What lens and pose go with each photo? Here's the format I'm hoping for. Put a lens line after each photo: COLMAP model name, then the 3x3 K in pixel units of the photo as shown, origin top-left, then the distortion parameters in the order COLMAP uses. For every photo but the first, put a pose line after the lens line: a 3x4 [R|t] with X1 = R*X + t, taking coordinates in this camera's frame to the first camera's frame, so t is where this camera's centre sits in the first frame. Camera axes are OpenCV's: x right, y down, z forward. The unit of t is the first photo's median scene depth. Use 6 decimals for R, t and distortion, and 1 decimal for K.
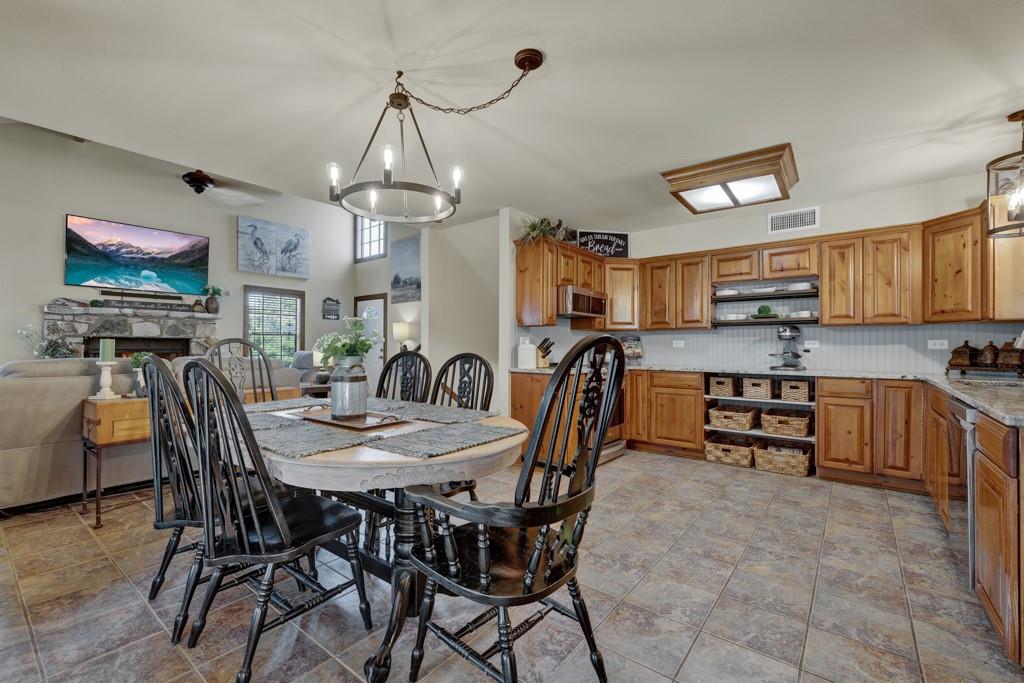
lens RADIAL K [[443.9, 0, 513.1], [0, 443.9, 347.4], [0, 0, 1]] dist [0.008406, -0.001549]
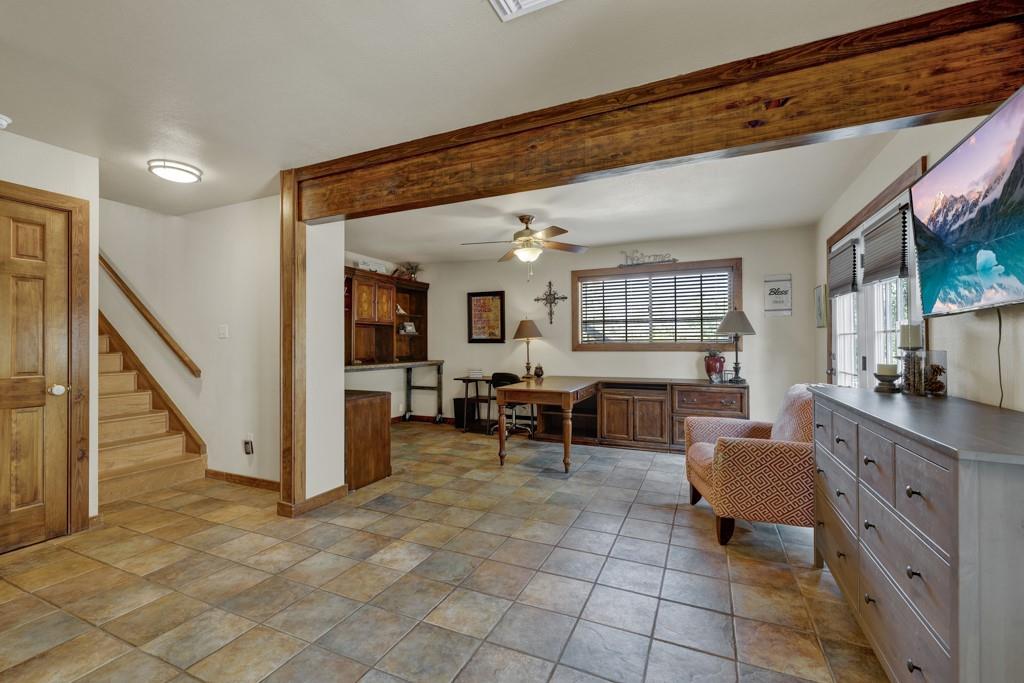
lens RADIAL K [[443.9, 0, 495.7], [0, 443.9, 338.4], [0, 0, 1]] dist [0.008406, -0.001549]
pose [[-0.977126, 0.001284, -0.212658, -0.368230], [0.001429, 0.999999, -0.000528, -0.103173], [0.212657, -0.000820, -0.977127, 1.277575]]
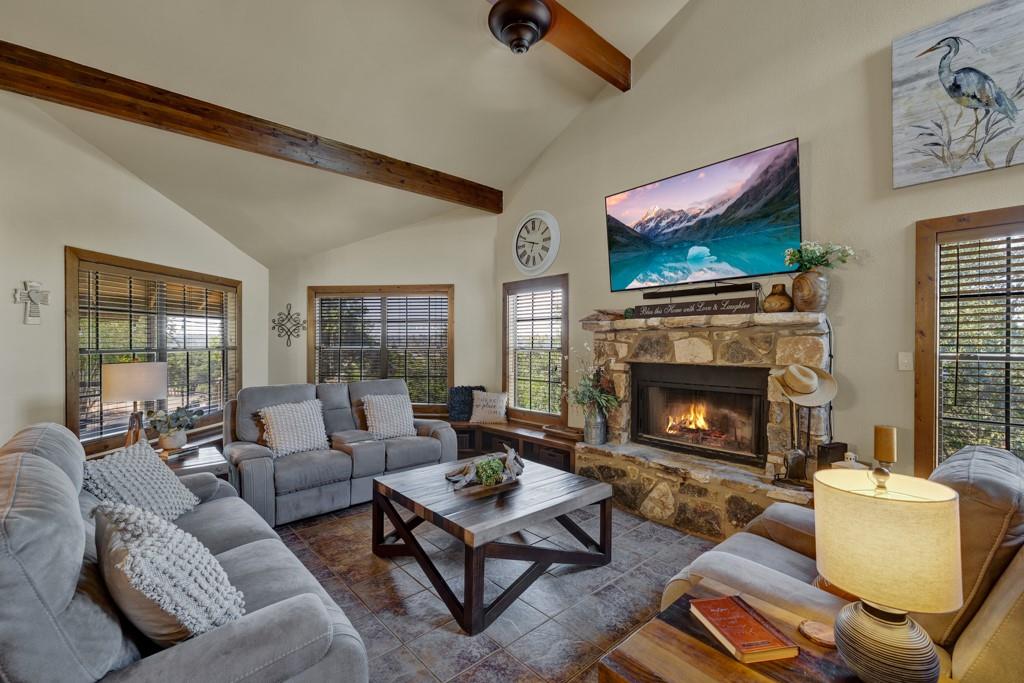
lens RADIAL K [[443.9, 0, 505.9], [0, 443.9, 340.6], [0, 0, 1]] dist [0.008406, -0.001549]
pose [[-0.177942, -0.007151, -0.984015, -0.223493], [0.000359, 0.999973, -0.007332, -0.049081], [0.984041, -0.001658, -0.177935, 0.870940]]
